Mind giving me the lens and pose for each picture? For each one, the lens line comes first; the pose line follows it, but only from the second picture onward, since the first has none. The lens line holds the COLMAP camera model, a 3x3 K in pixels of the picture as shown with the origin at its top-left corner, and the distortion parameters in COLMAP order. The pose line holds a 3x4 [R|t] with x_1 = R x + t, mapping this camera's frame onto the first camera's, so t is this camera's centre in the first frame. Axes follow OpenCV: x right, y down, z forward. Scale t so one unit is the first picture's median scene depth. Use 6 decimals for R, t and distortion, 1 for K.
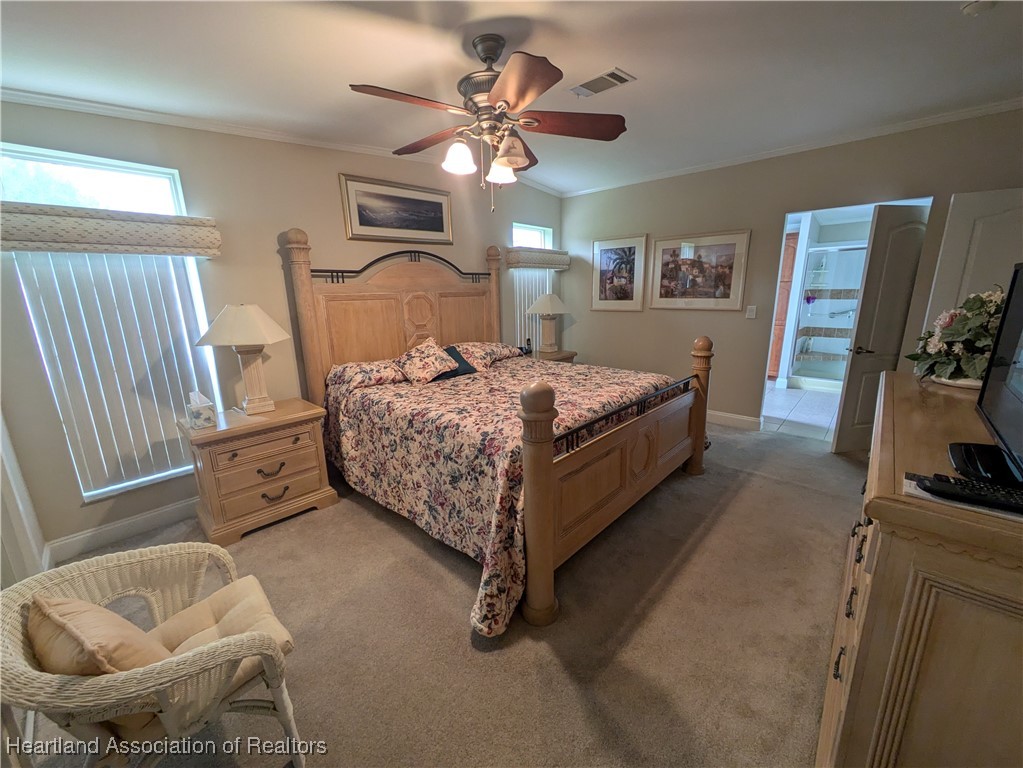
lens RADIAL K [[403.4, 0, 511.5], [0, 403.4, 384.0], [0, 0, 1]] dist [0.001274, -0.000298]
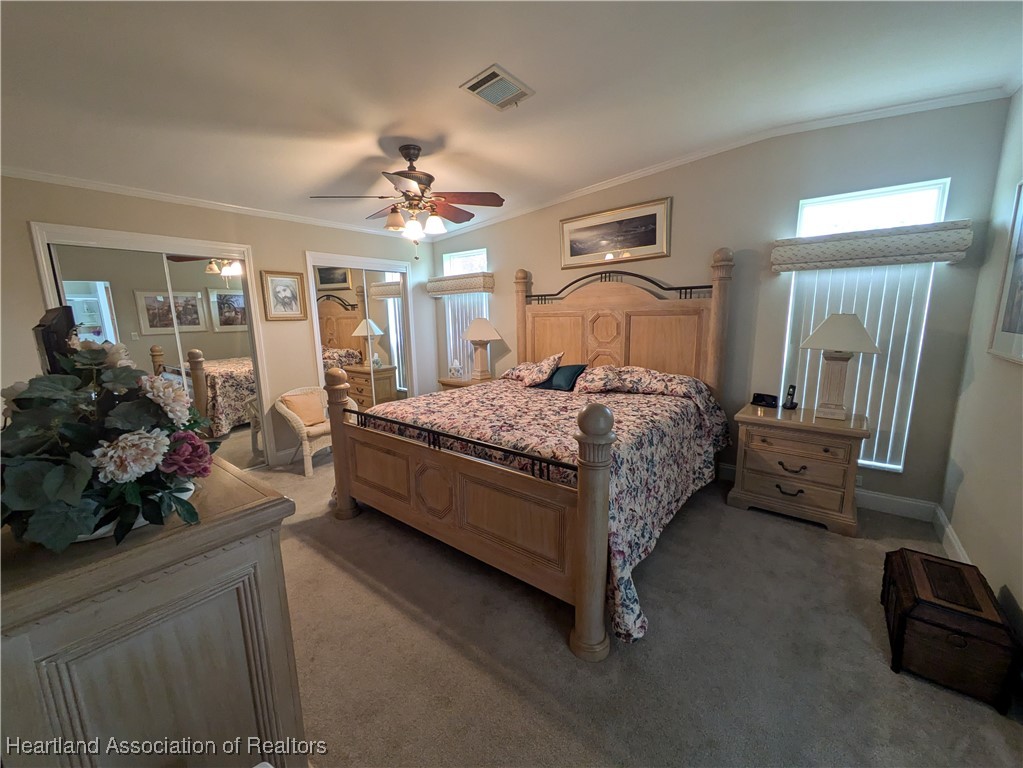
lens RADIAL K [[403.4, 0, 511.5], [0, 403.4, 384.0], [0, 0, 1]] dist [0.001274, -0.000298]
pose [[0.083226, 0.188061, -0.978625, 0.885166], [-0.209523, 0.963383, 0.167313, -0.186610], [0.974255, 0.191120, 0.119581, 0.748232]]
